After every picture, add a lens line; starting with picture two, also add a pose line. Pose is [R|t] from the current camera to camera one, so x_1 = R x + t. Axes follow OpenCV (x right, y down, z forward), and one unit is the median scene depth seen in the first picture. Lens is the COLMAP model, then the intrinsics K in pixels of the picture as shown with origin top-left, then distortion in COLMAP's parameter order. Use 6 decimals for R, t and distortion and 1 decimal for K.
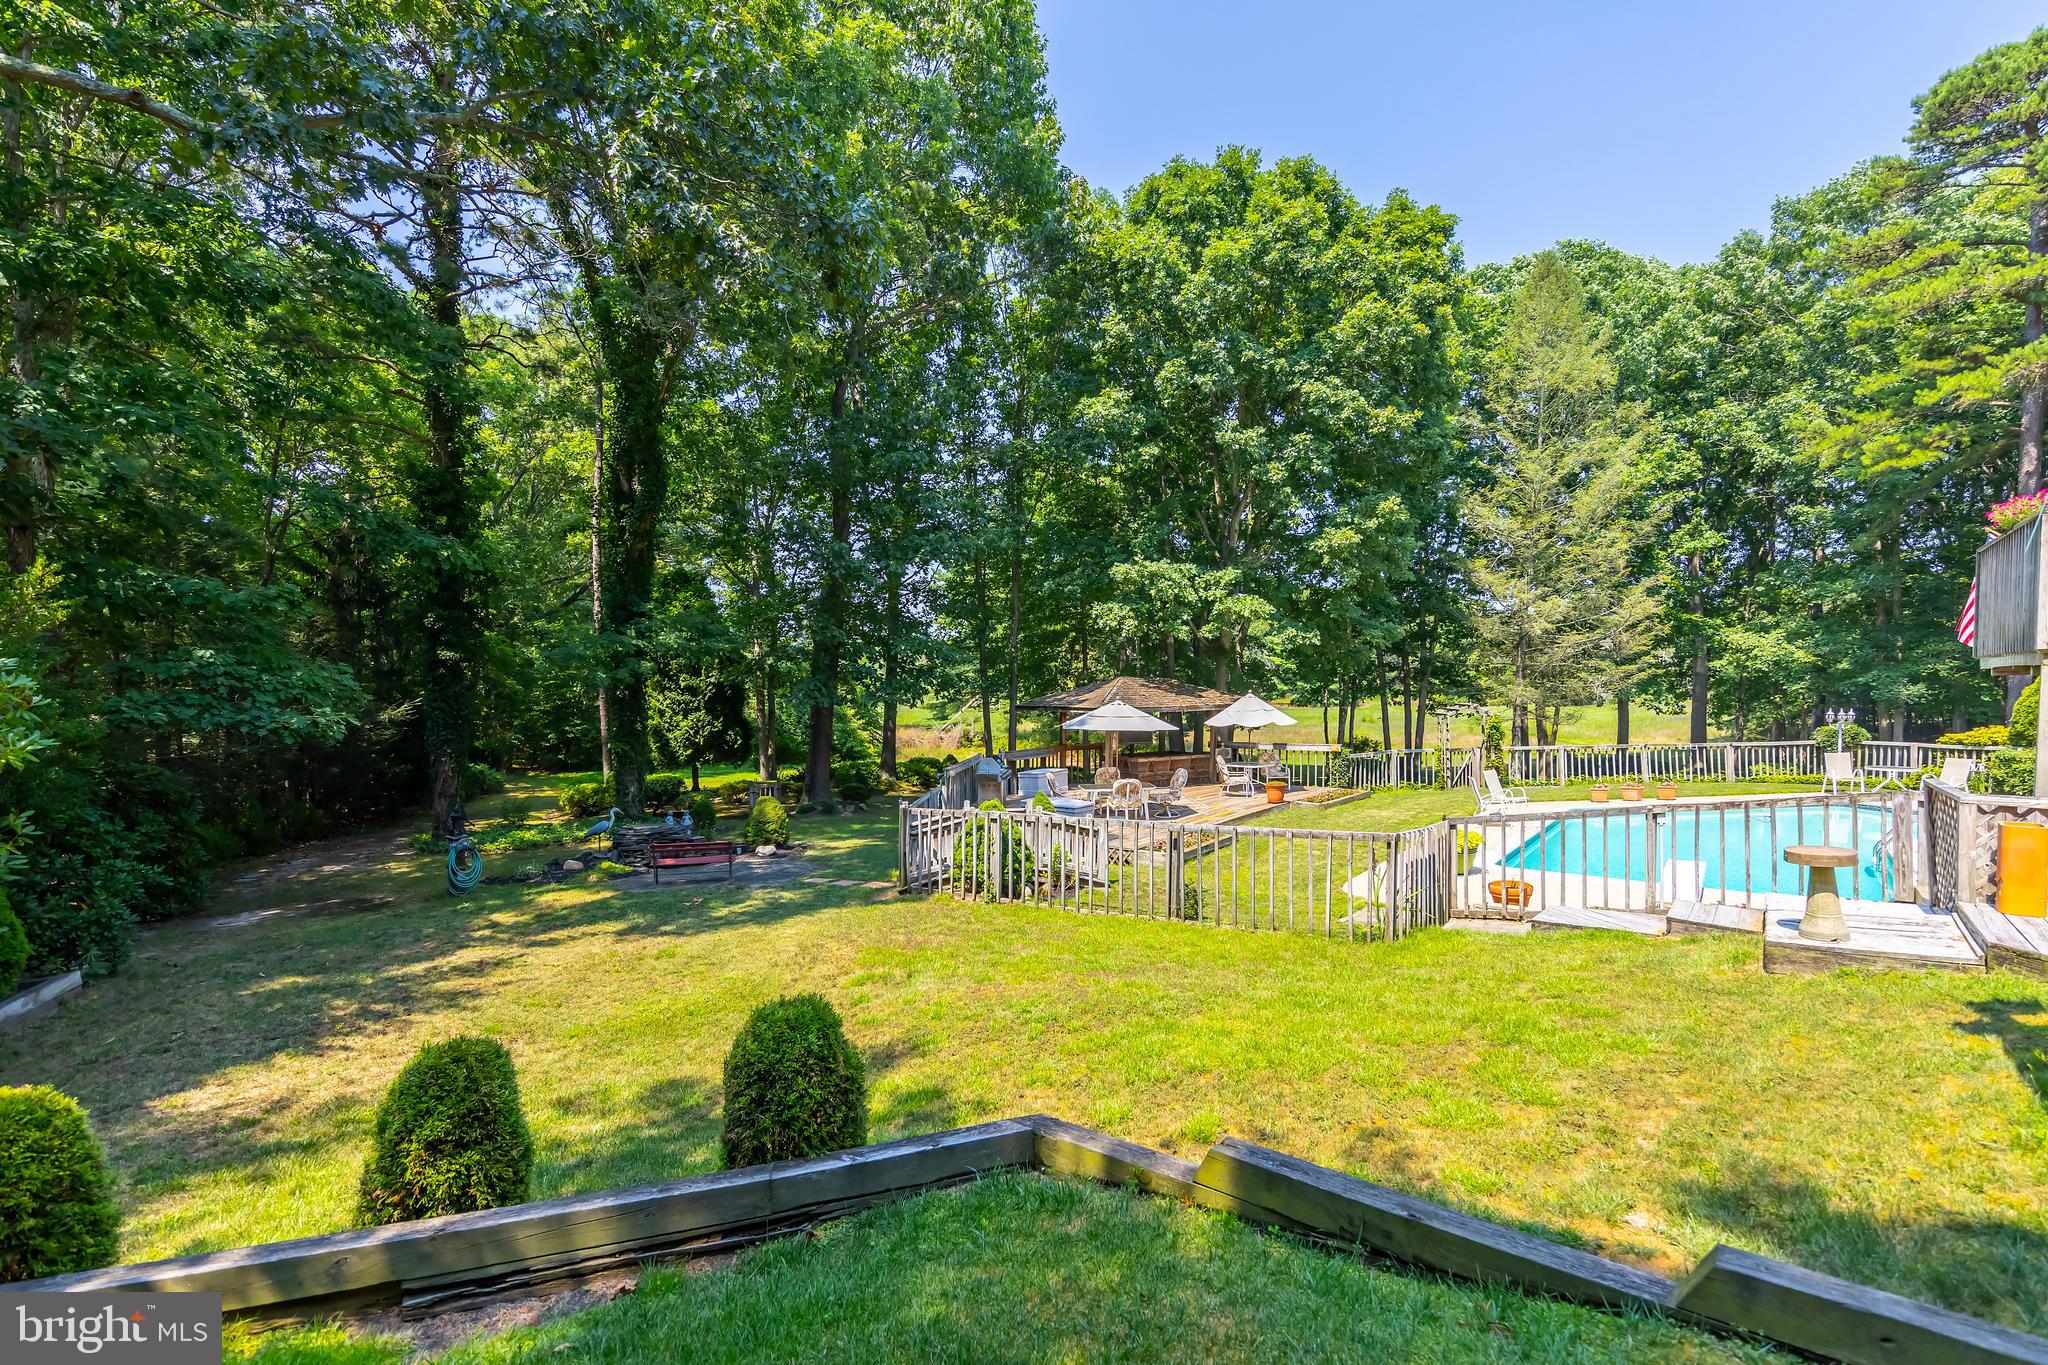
lens RADIAL K [[906.9, 0, 1029.3], [0, 906.9, 748.9], [0, 0, 1]] dist [0.001344, 0.000032]
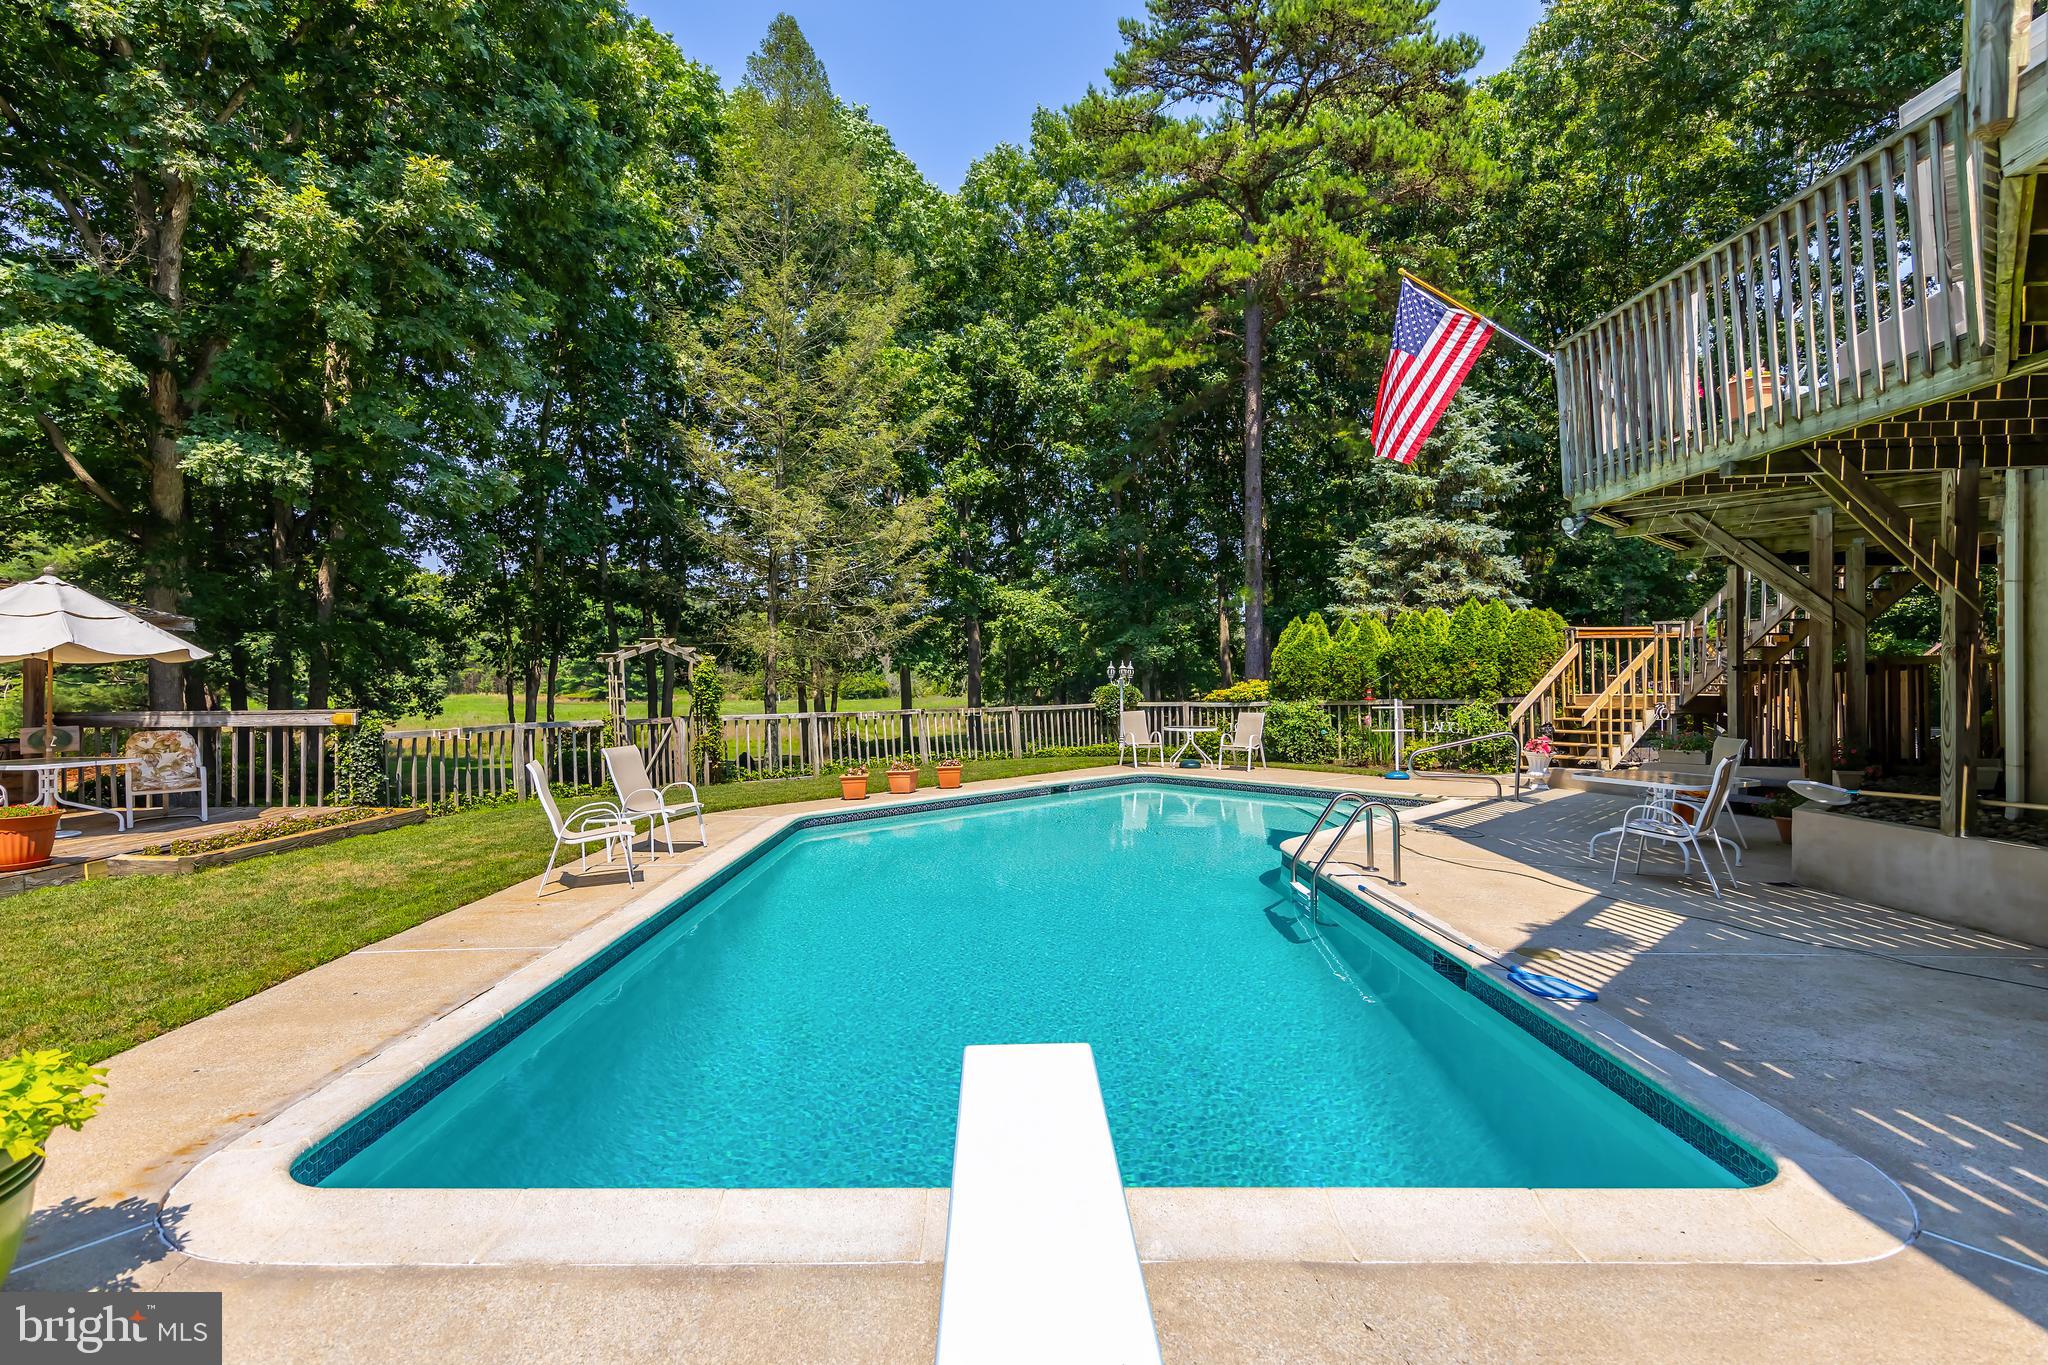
lens RADIAL K [[921.1, 0, 1005.8], [0, 921.1, 684.3], [0, 0, 1]] dist [0.008023, 0.000354]
pose [[0.781942, 0.007716, 0.623303, 0.305121], [0.038430, 0.997425, -0.060558, 0.022566], [-0.622165, 0.071307, 0.779632, 0.431048]]
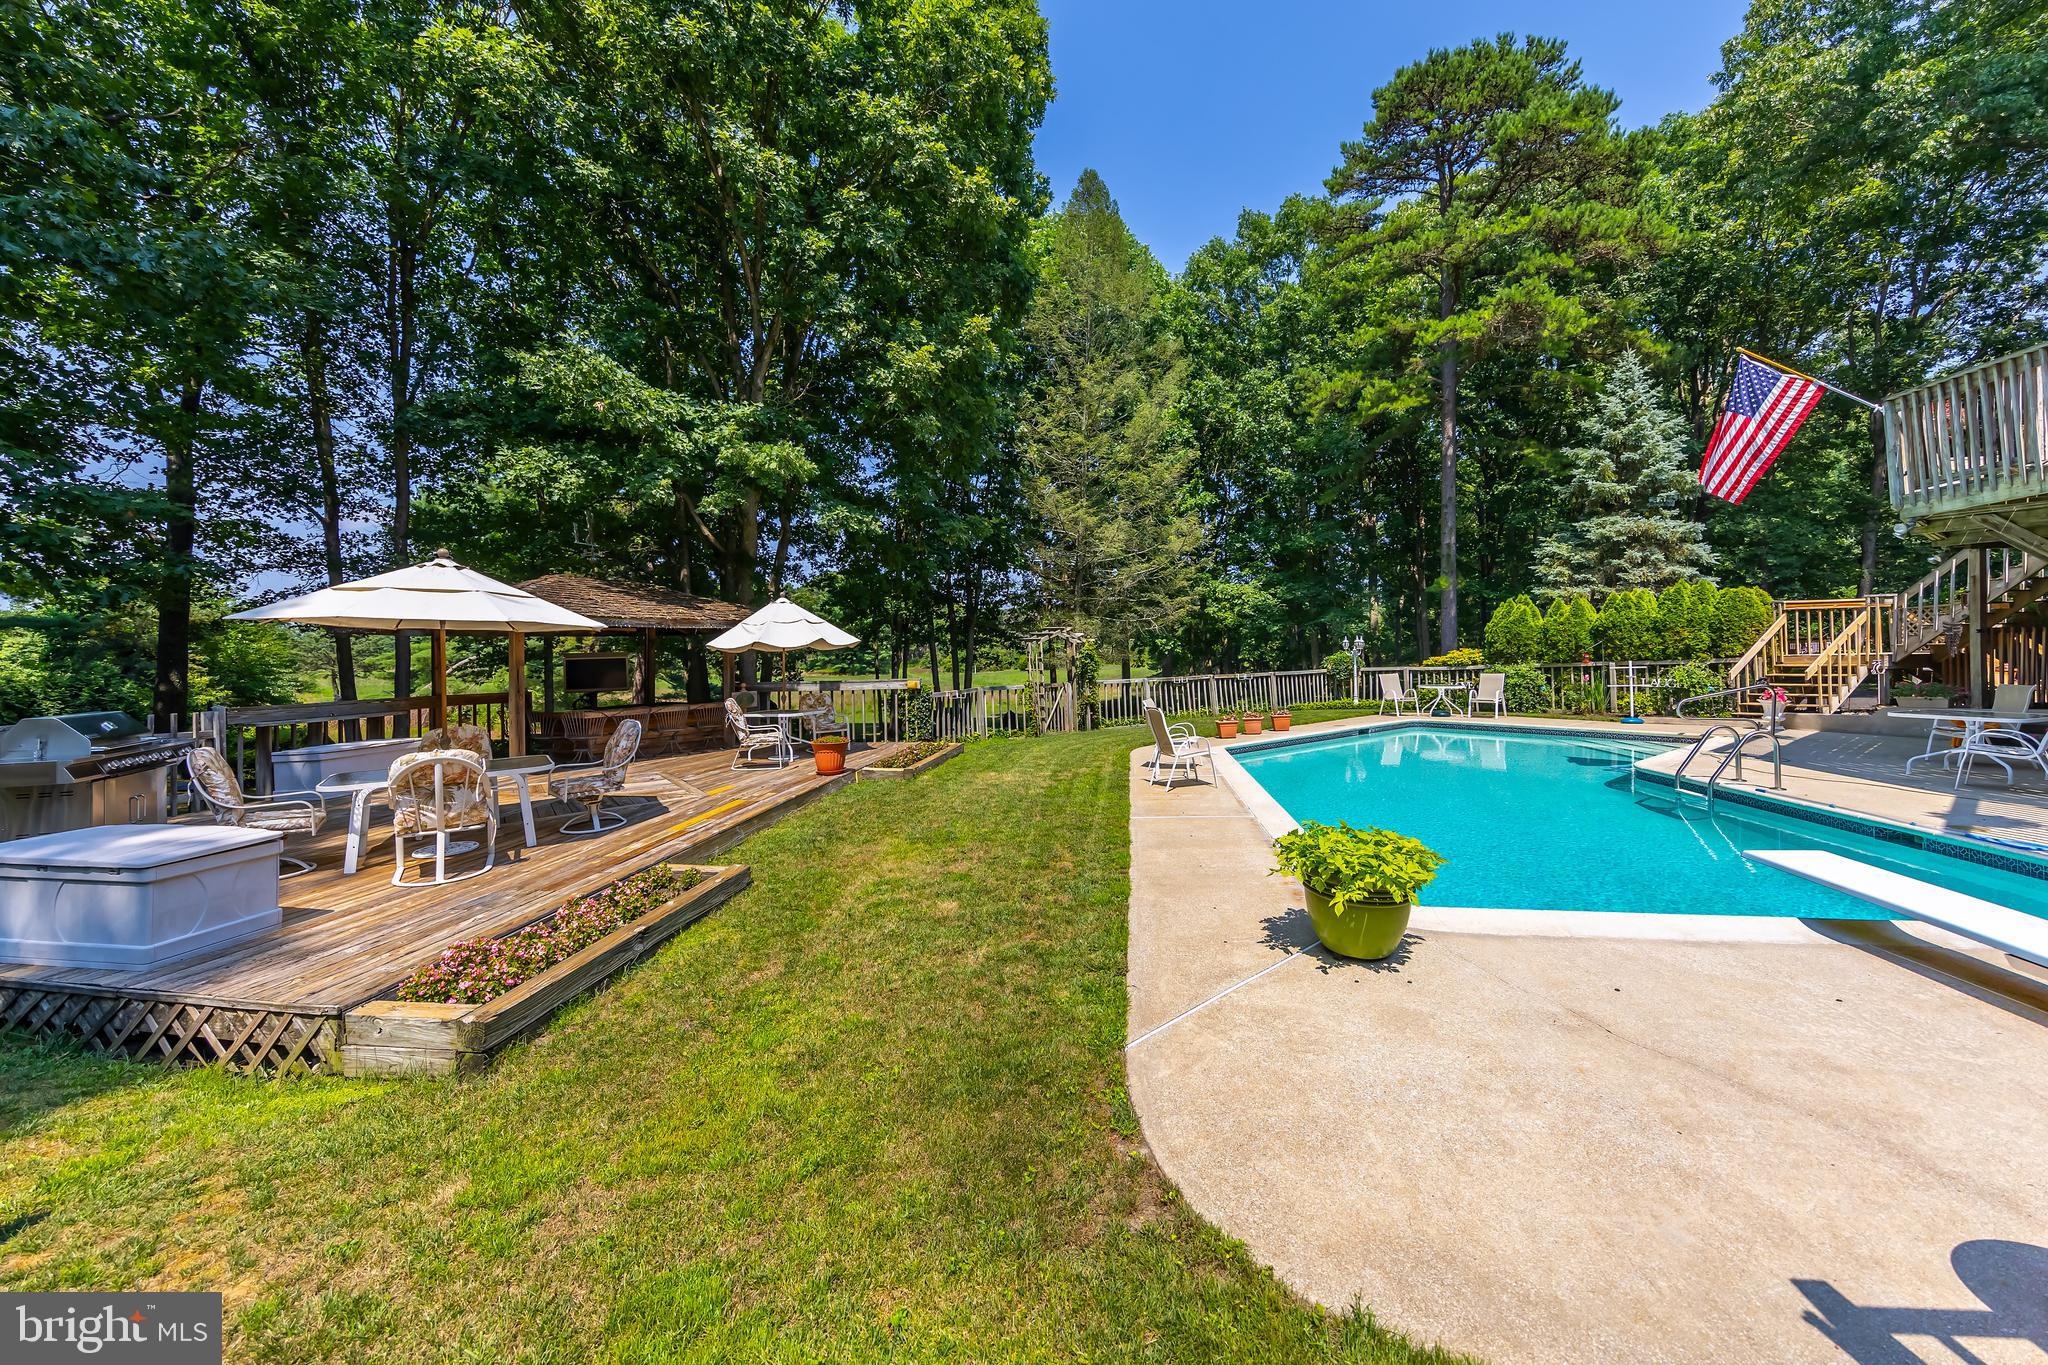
lens RADIAL K [[741.6, 0, 1018.2], [0, 741.6, 658.1], [0, 0, 1]] dist [0.001023, 0.002503]
pose [[0.862521, -0.006815, 0.505976, 0.120297], [0.046841, 0.996691, -0.066424, 0.020325], [-0.503849, 0.080992, 0.859986, 0.466239]]
